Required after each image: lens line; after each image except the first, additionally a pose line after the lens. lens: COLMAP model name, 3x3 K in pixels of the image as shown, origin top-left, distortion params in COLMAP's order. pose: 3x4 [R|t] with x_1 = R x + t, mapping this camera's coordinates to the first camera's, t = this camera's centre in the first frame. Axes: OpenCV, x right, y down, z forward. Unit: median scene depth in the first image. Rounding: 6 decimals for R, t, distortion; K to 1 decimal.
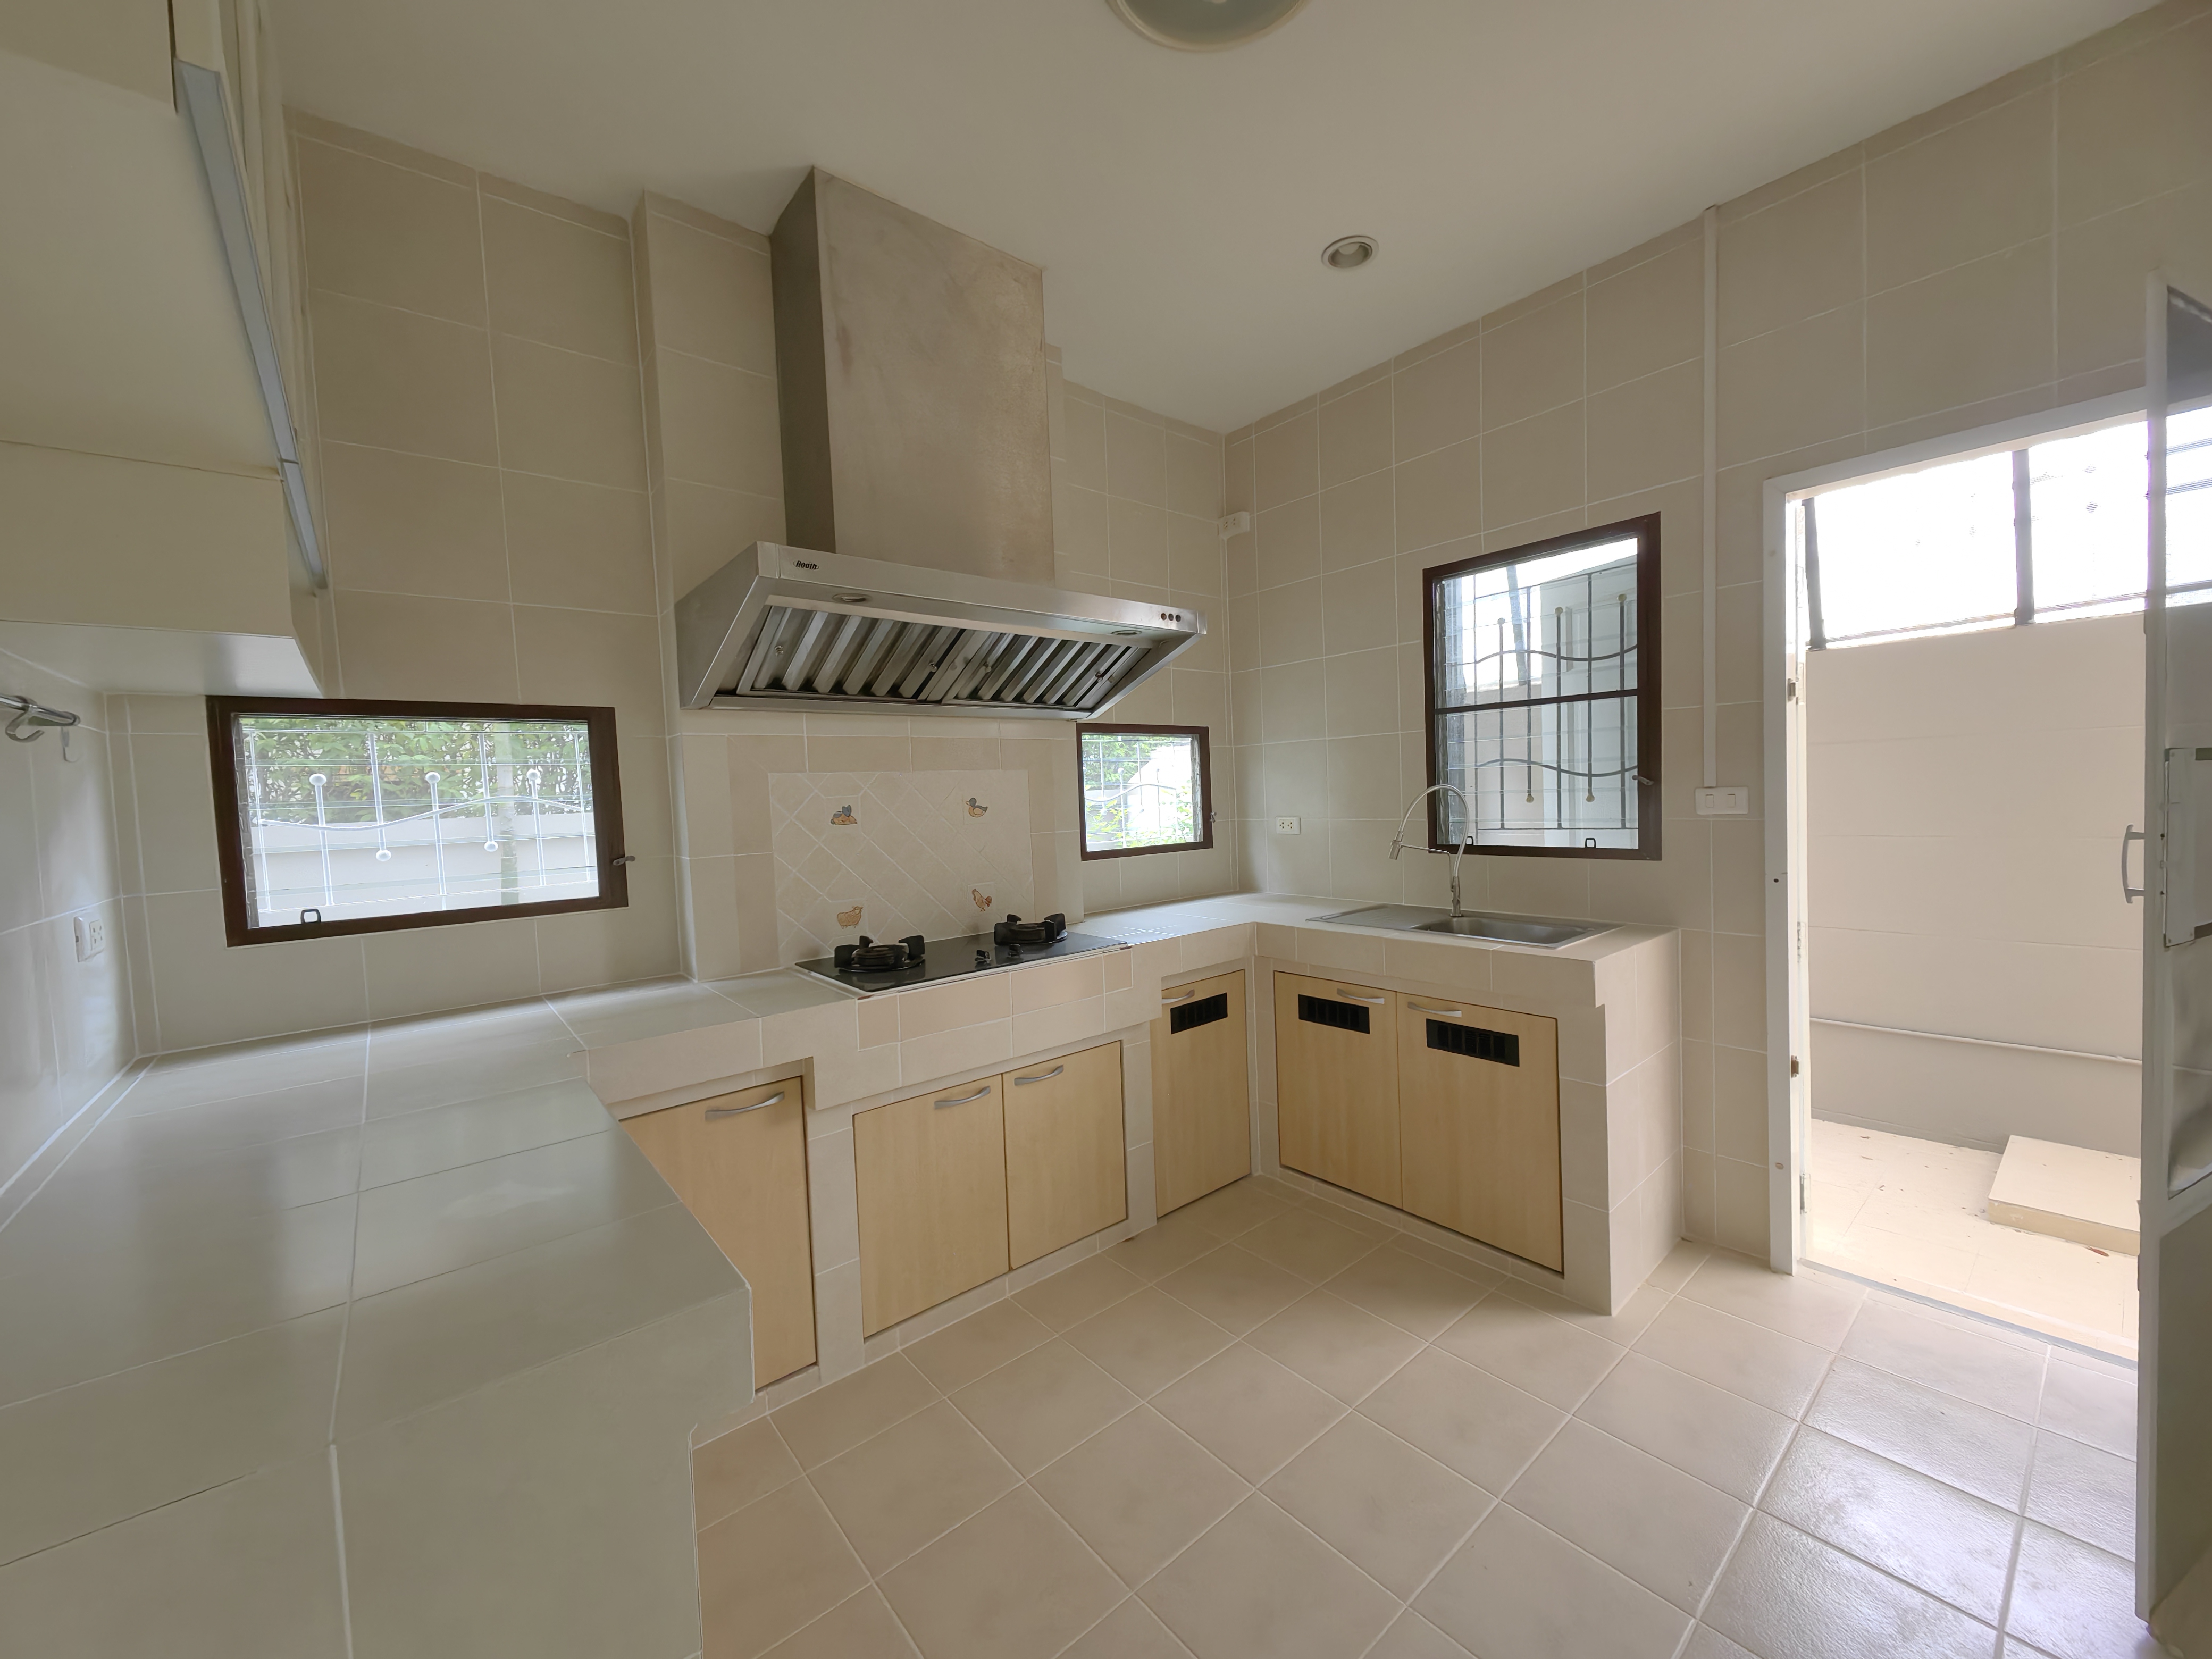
lens RADIAL K [[863.7, 0, 1117.3], [0, 863.7, 827.5], [0, 0, 1]] dist [0.005327, -0.003079]
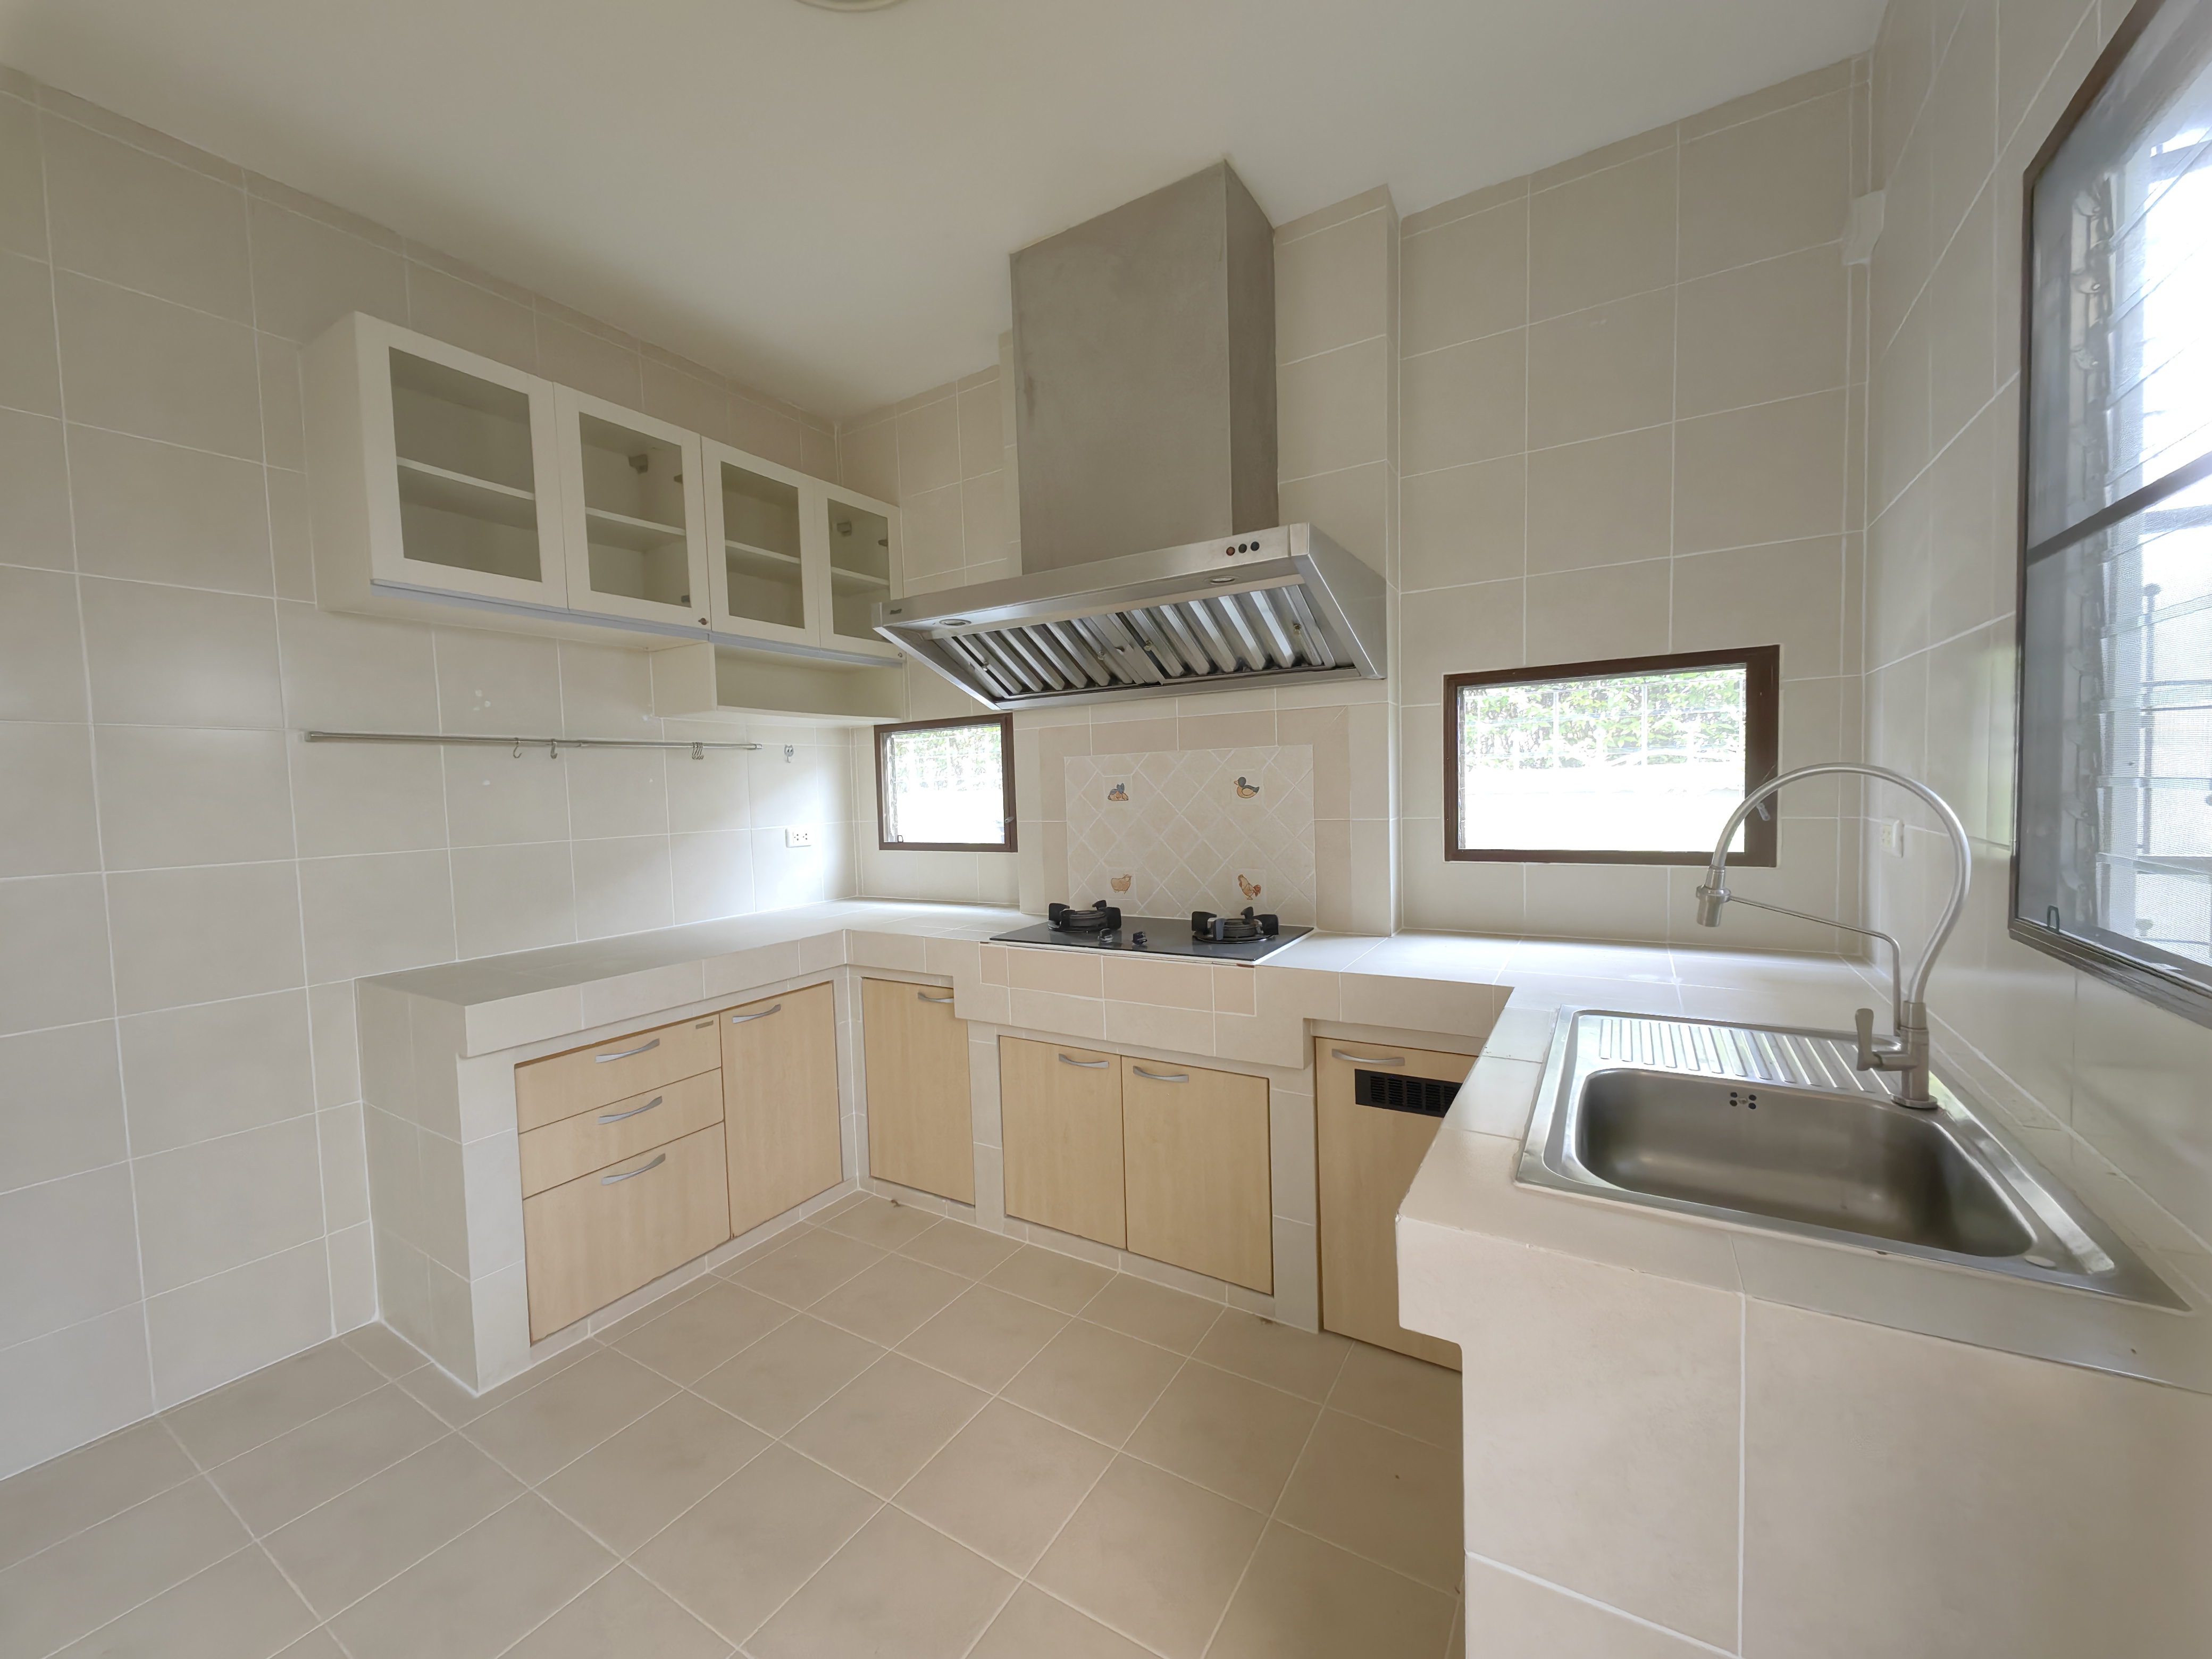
lens RADIAL K [[863.7, 0, 1106.7], [0, 863.7, 829.6], [0, 0, 1]] dist [0.005327, -0.003079]
pose [[0.306619, 0.078089, -0.948624, 0.751755], [-0.016967, 0.996919, 0.076580, -0.052068], [0.951681, -0.007386, 0.306999, 0.638989]]
